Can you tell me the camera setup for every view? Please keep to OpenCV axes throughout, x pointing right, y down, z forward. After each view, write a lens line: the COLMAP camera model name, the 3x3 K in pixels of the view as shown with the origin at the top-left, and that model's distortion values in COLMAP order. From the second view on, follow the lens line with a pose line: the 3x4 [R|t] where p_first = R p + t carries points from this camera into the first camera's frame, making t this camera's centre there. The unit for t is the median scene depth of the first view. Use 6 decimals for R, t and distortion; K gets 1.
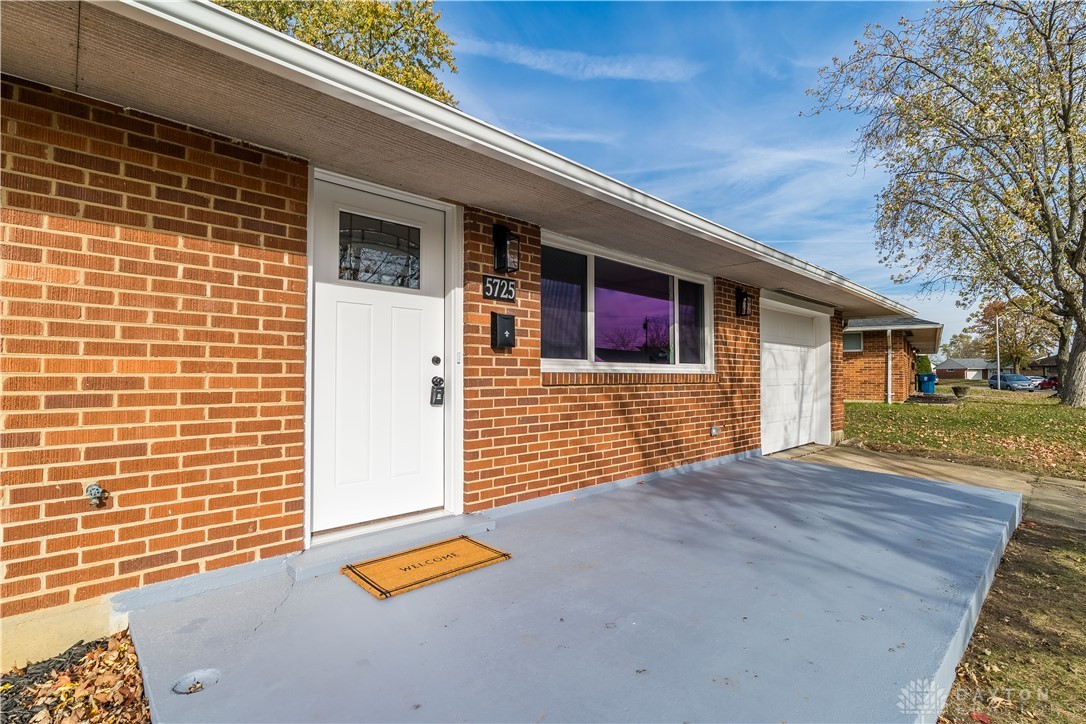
lens RADIAL K [[509.0, 0, 543.0], [0, 509.0, 362.0], [0, 0, 1]] dist [0.001720, 0.000569]
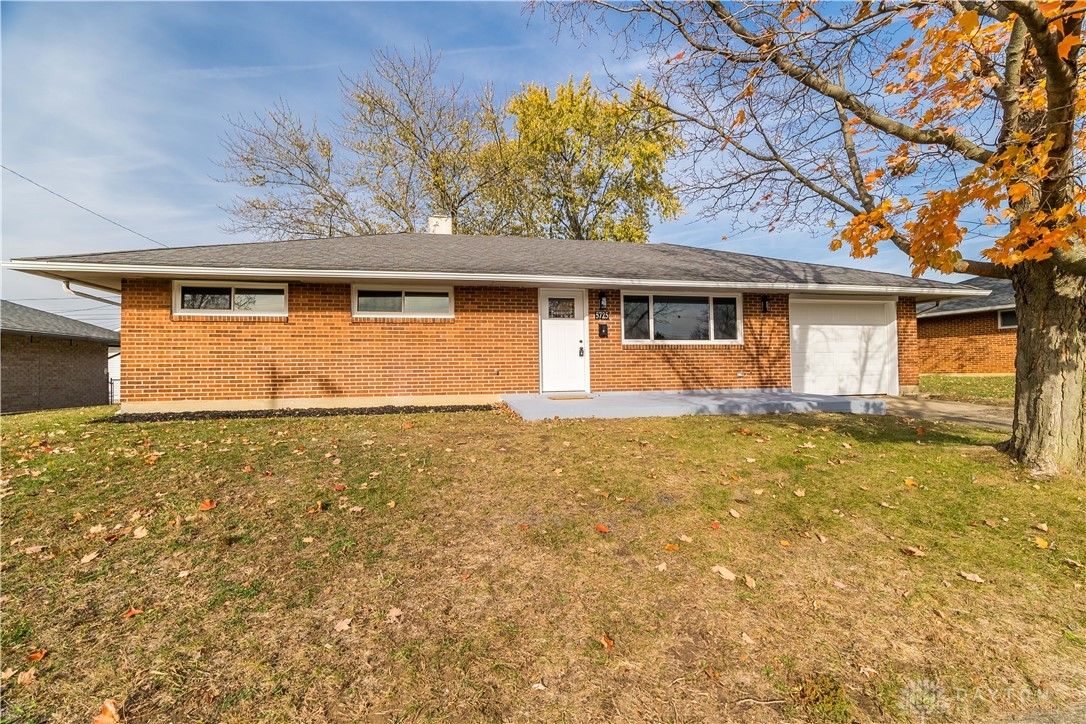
lens RADIAL K [[509.0, 0, 543.0], [0, 509.0, 362.0], [0, 0, 1]] dist [0.001720, 0.000569]
pose [[0.851490, -0.023804, -0.523830, 0.912648], [0.028630, 0.999589, 0.001115, 0.084718], [0.523588, -0.015946, 0.851822, -1.303398]]
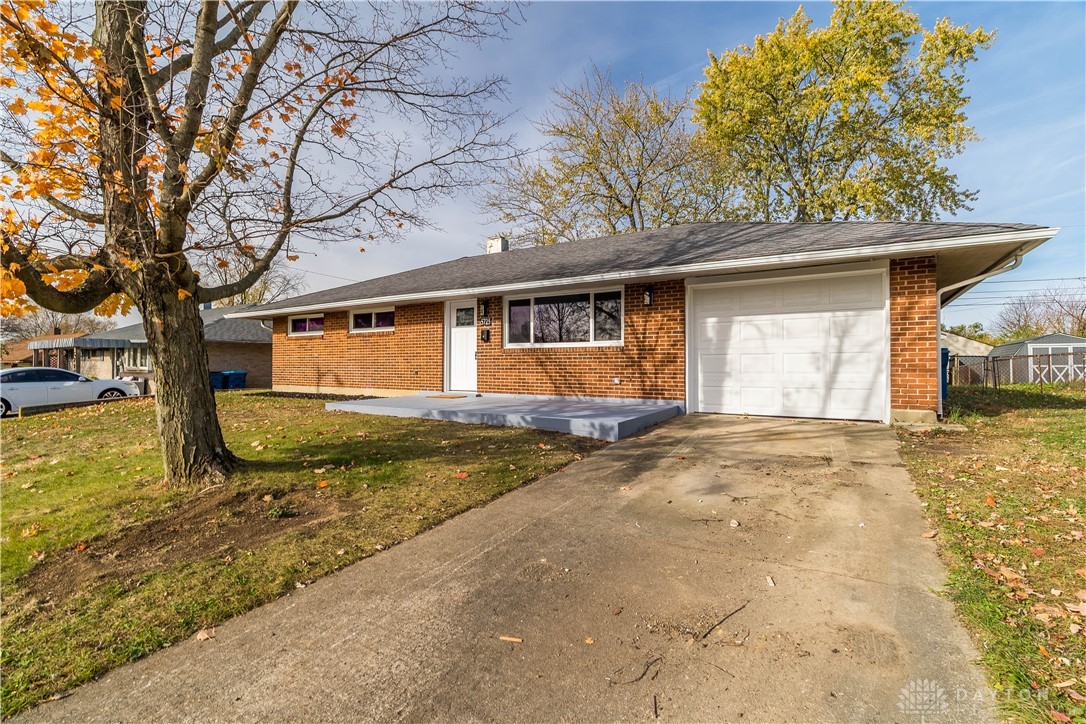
lens RADIAL K [[509.0, 0, 543.0], [0, 509.0, 362.0], [0, 0, 1]] dist [0.001720, 0.000569]
pose [[0.228275, -0.010416, -0.973541, 2.408614], [0.025468, 0.999664, -0.004724, 0.097668], [0.973264, -0.023716, 0.228463, 0.518548]]
